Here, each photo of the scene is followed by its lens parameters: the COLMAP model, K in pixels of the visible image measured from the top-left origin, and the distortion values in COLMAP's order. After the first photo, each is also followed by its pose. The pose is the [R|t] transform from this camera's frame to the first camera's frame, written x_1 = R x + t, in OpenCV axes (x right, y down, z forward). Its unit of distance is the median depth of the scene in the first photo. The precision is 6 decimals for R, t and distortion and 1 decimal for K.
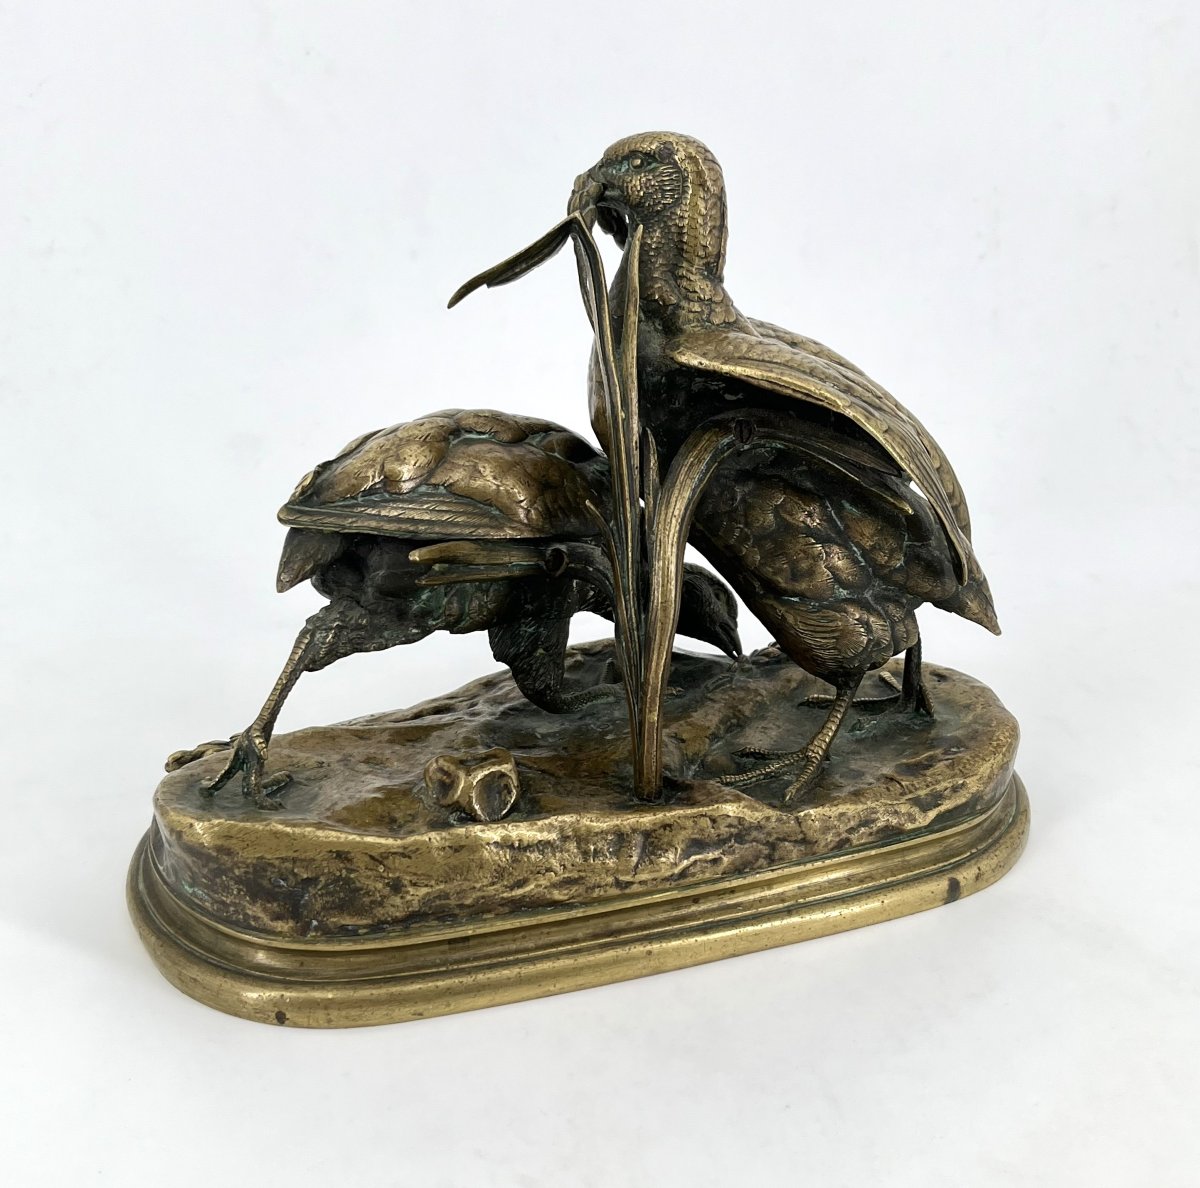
lens RADIAL K [[1663.3, 0, 600.7], [0, 1663.3, 638.9], [0, 0, 1]] dist [0.166253, -1.393659]
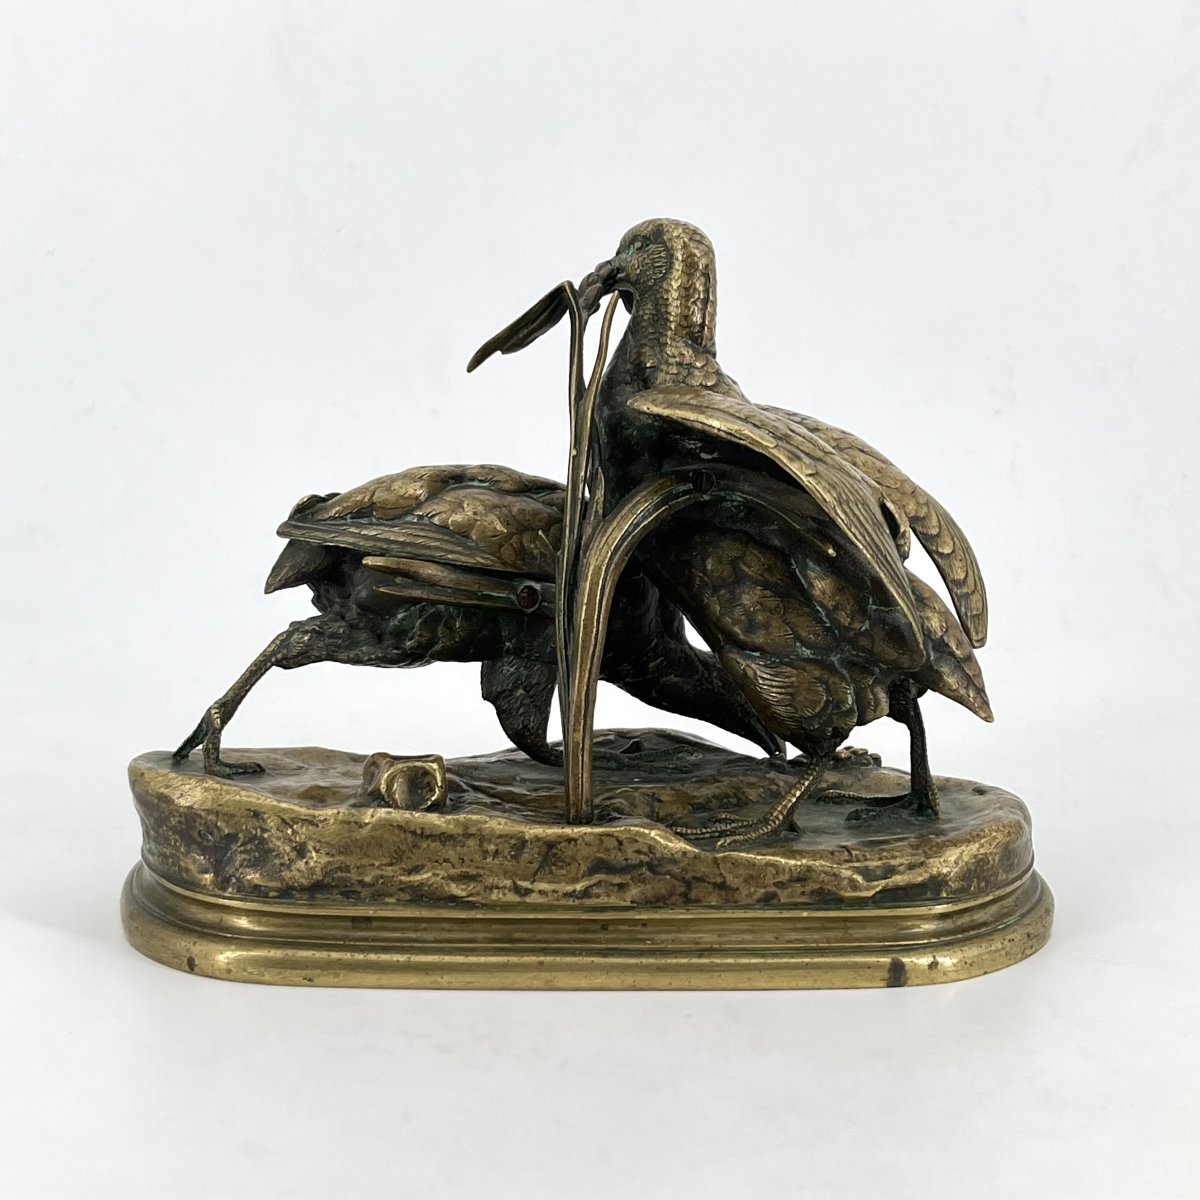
lens RADIAL K [[2061.9, 0, 600.0], [0, 2061.9, 600.0], [0, 0, 1]] dist [0.002510, 0.045937]
pose [[0.934575, 0.046875, -0.352666, 0.495706], [-0.132460, 0.965859, -0.222644, 0.249546], [0.330189, 0.254792, 0.908876, -0.183766]]
